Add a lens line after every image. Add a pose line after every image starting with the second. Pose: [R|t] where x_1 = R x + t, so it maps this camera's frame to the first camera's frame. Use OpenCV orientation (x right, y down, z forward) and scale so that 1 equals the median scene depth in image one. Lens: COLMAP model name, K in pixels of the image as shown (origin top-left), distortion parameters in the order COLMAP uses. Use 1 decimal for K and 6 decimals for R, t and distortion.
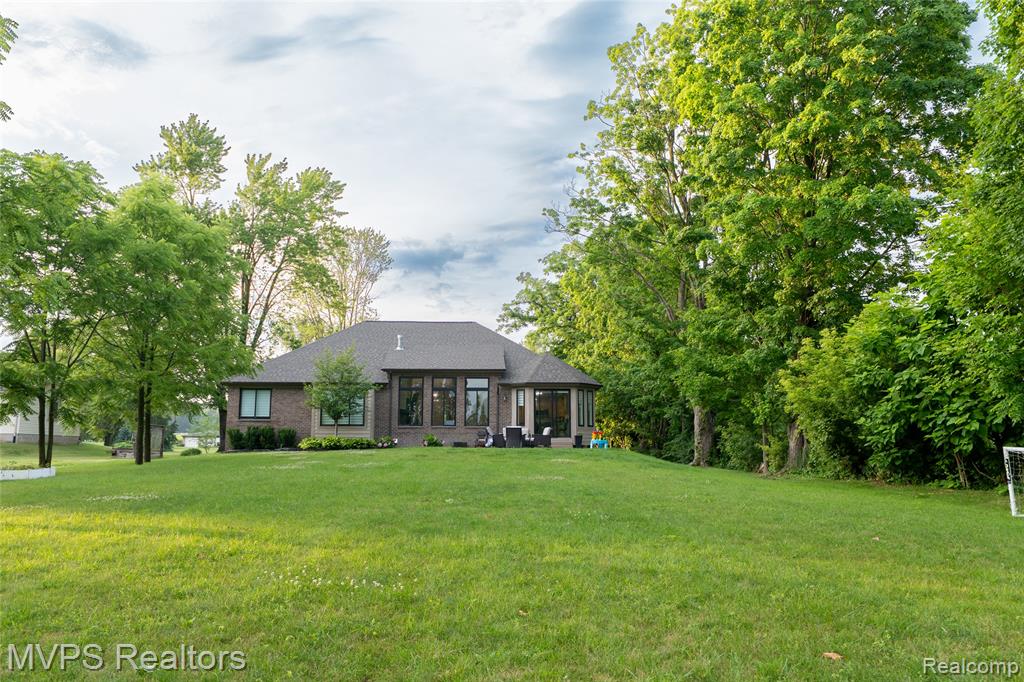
lens RADIAL K [[821.6, 0, 513.3], [0, 821.6, 342.2], [0, 0, 1]] dist [0.006469, 0.000878]
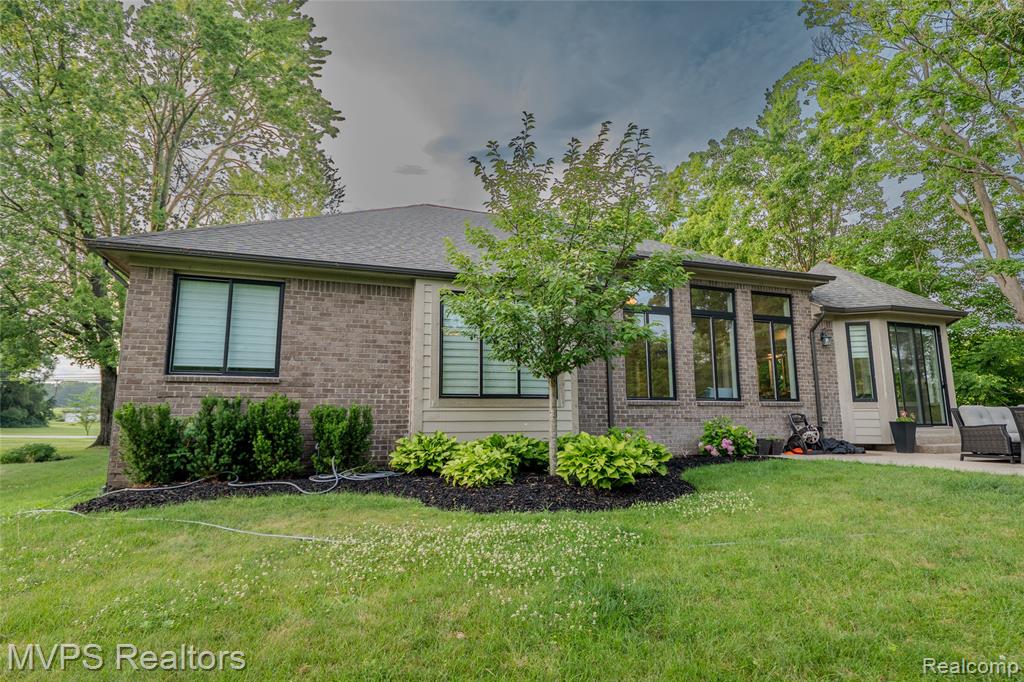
lens RADIAL K [[538.5, 0, 509.0], [0, 538.5, 340.0], [0, 0, 1]] dist [-0.004393, -0.000355]
pose [[0.955365, 0.036872, 0.293119, -0.271685], [-0.032572, 0.999278, -0.019541, 0.080921], [-0.293628, 0.009121, 0.955876, 0.775398]]
